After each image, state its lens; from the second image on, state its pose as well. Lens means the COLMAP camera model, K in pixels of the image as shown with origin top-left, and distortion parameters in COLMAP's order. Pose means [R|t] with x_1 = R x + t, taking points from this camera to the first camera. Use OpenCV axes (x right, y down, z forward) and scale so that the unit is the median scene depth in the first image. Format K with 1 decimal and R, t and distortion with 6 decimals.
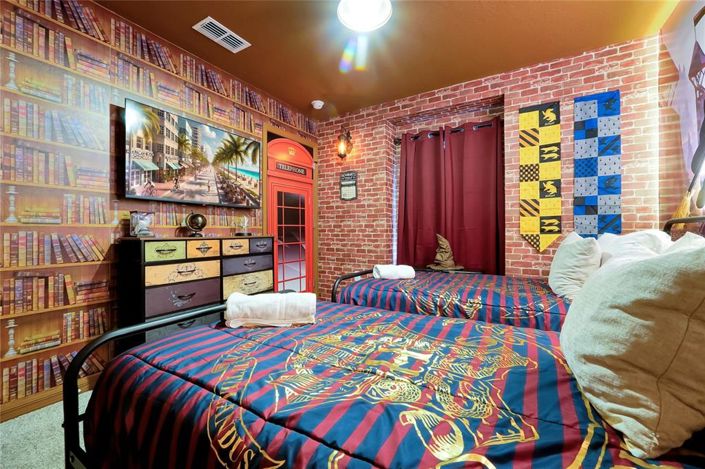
lens RADIAL K [[293.5, 0, 351.5], [0, 293.5, 229.1], [0, 0, 1]] dist [-0.010290, 0.000241]
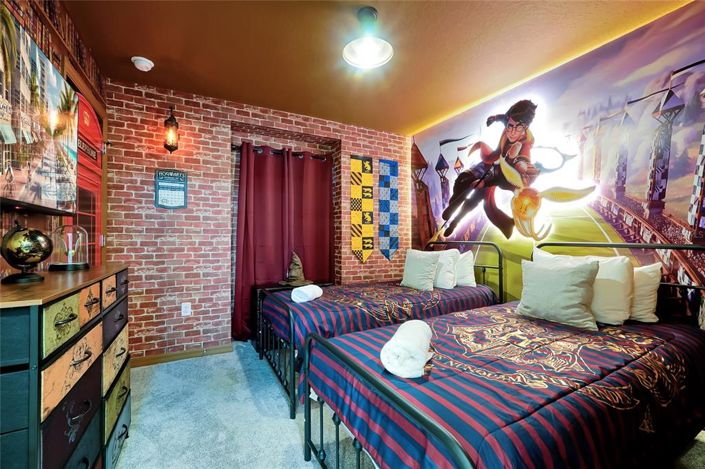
lens RADIAL K [[296.3, 0, 352.5], [0, 296.3, 234.5], [0, 0, 1]] dist [-0.019295, 0.000017]
pose [[0.509423, 0.014168, 0.860400, -0.588738], [-0.006198, 0.999899, -0.012795, -0.037117], [-0.860494, 0.001185, 0.509459, 0.326259]]
